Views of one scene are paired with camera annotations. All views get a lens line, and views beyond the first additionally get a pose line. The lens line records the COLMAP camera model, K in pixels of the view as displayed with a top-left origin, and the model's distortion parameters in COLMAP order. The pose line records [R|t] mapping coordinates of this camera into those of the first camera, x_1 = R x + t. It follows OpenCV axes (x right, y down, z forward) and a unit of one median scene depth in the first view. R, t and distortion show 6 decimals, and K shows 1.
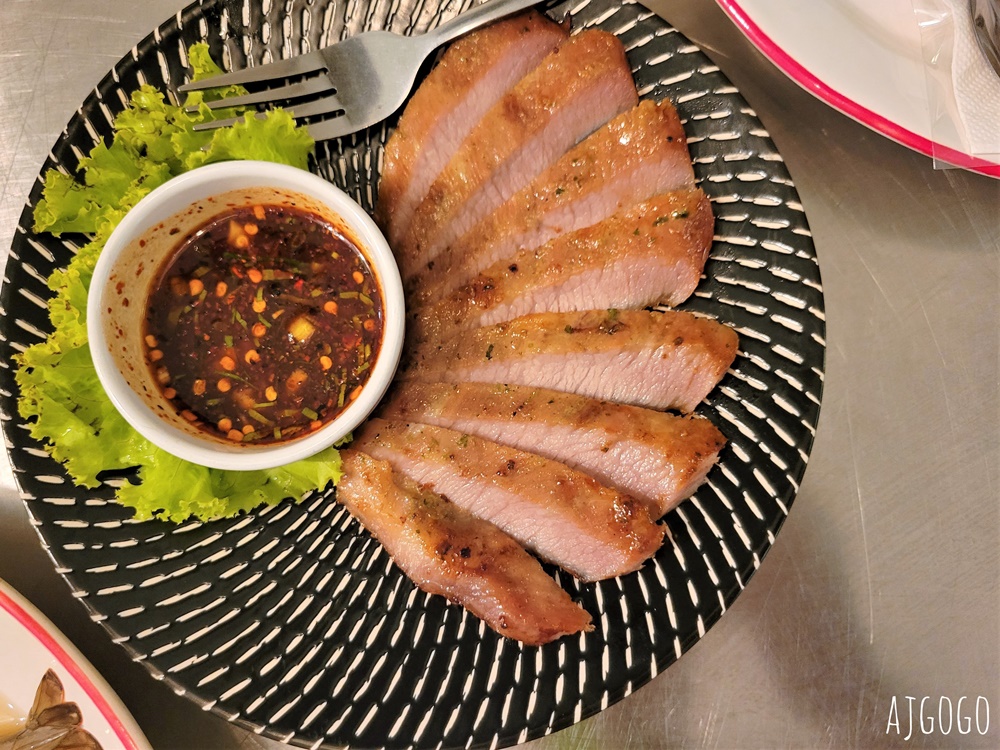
lens RADIAL K [[794.5, 0, 500.0], [0, 794.5, 375.0], [0, 0, 1]] dist [0.006917, -0.017698]
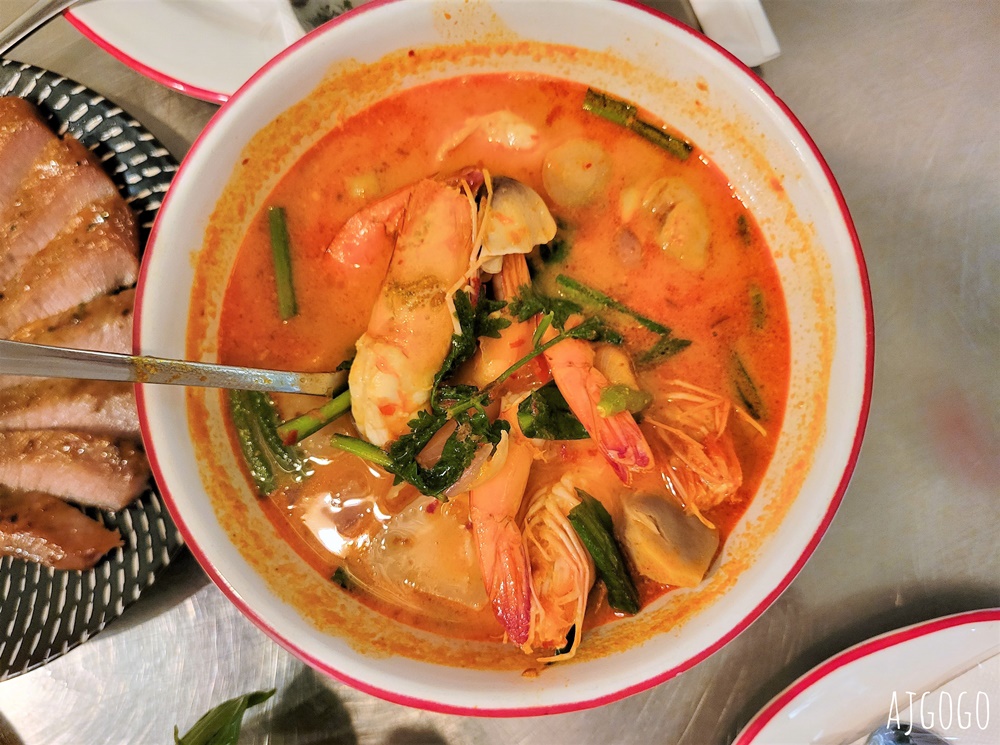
lens RADIAL K [[794.5, 0, 500.0], [0, 794.5, 372.5], [0, 0, 1]] dist [0.006917, -0.017698]
pose [[0.953360, -0.301060, 0.021606, 0.743861], [0.300448, 0.953400, 0.027571, 0.195627], [-0.028900, -0.019793, 0.999386, -0.308947]]
